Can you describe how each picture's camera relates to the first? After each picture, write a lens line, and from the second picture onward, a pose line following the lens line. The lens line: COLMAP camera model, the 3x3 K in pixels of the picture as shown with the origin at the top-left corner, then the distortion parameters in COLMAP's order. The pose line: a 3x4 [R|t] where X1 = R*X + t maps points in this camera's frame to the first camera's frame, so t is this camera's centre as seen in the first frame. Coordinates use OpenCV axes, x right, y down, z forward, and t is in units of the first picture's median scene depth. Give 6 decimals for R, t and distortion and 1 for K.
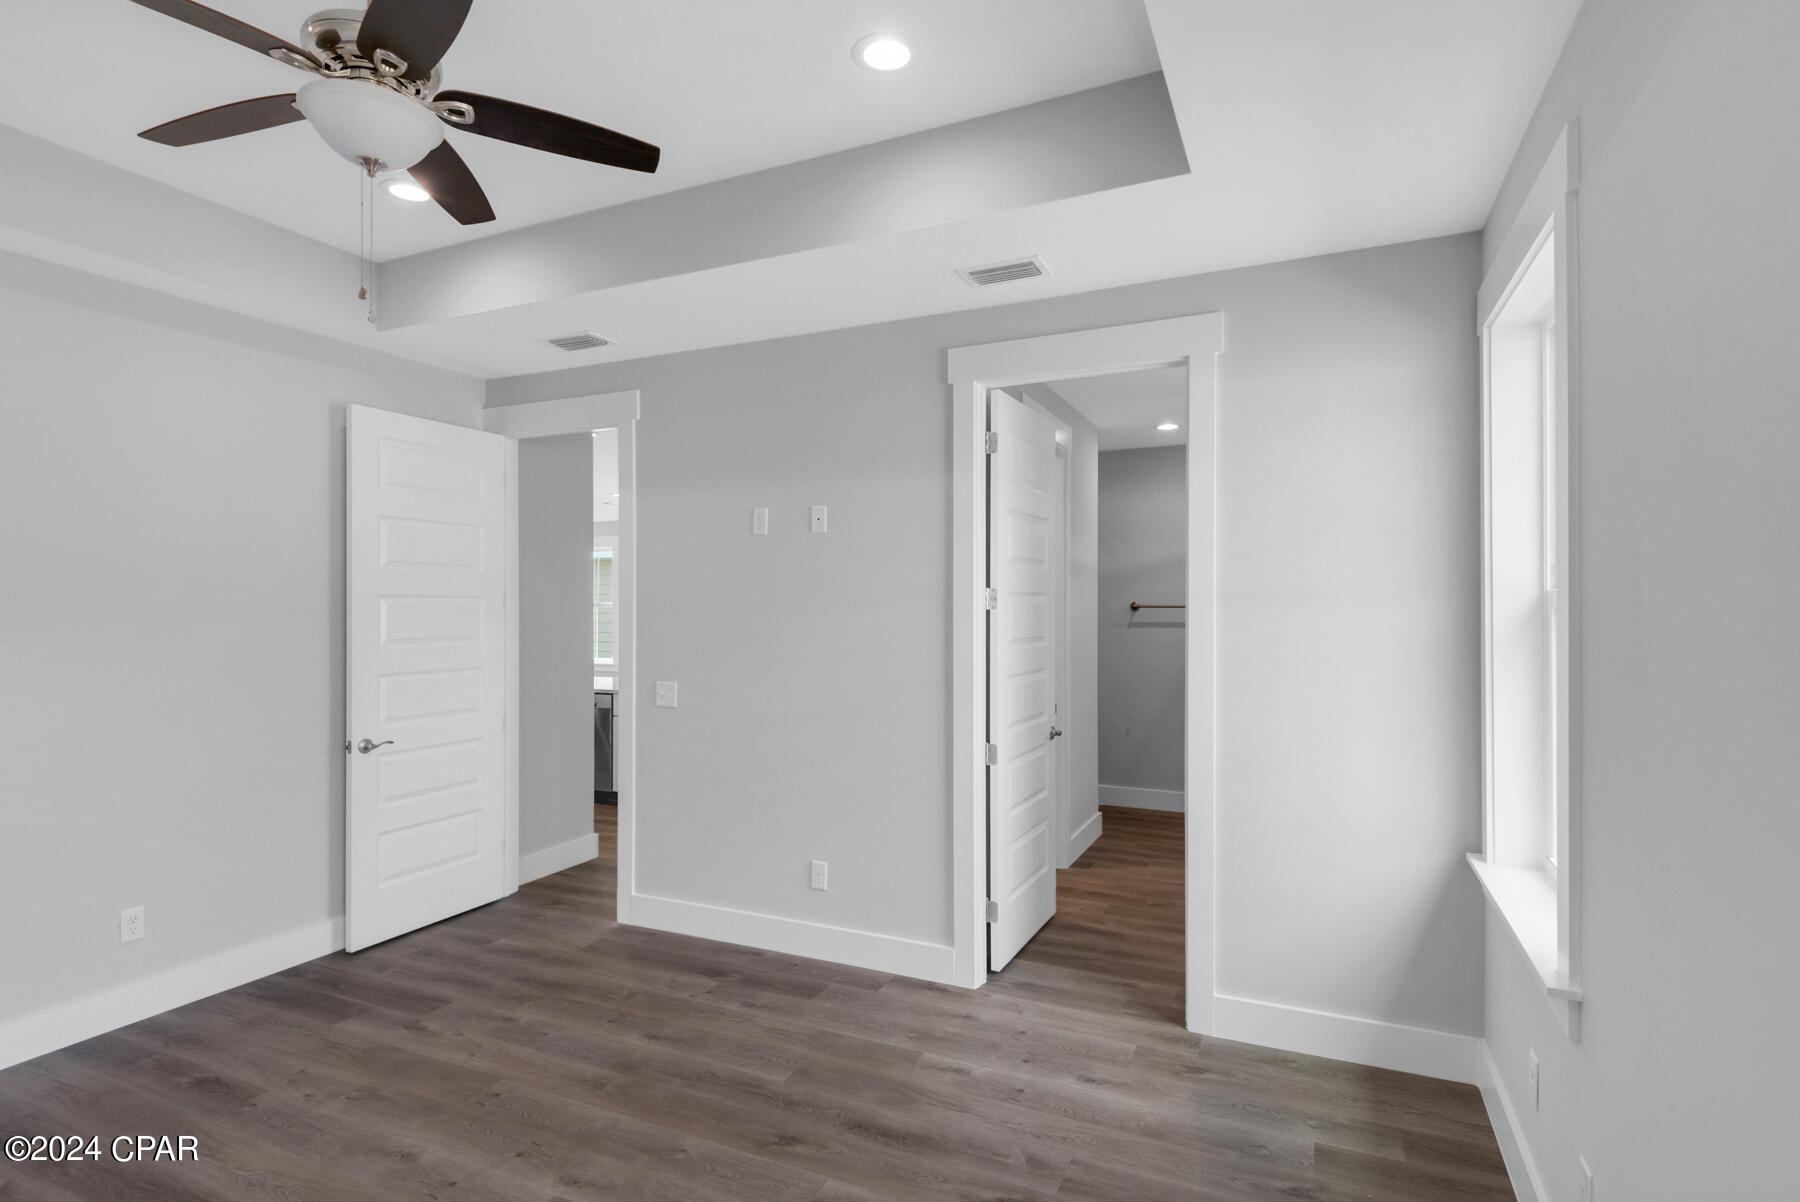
lens RADIAL K [[907.2, 0, 900.0], [0, 907.2, 601.0], [0, 0, 1]] dist [0.018202, -0.000852]
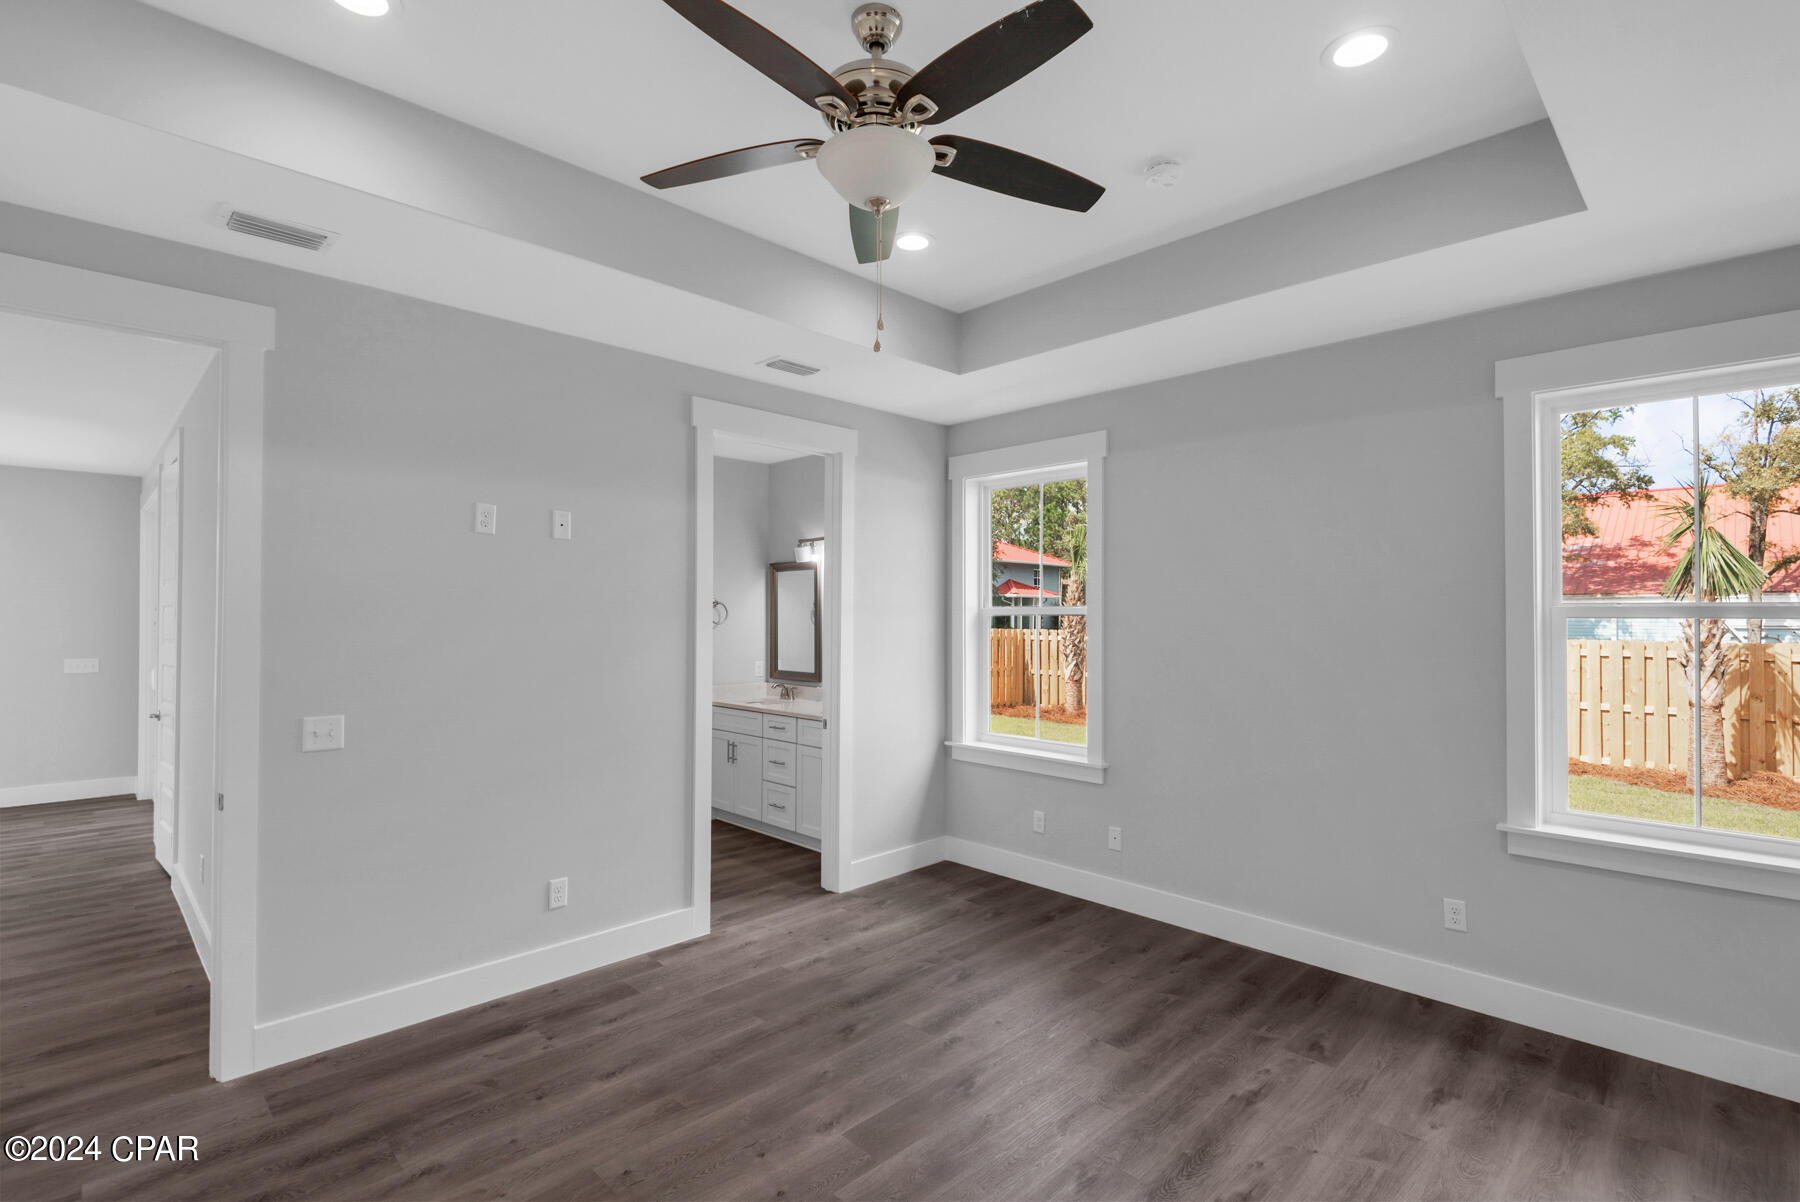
lens RADIAL K [[835.5, 0, 896.8], [0, 835.5, 608.1], [0, 0, 1]] dist [0.021991, -0.021061]
pose [[0.348882, 0.013575, 0.937068, -0.936362], [0.002361, 0.999879, -0.015364, 0.015904], [-0.937164, 0.007573, 0.348807, 0.406556]]
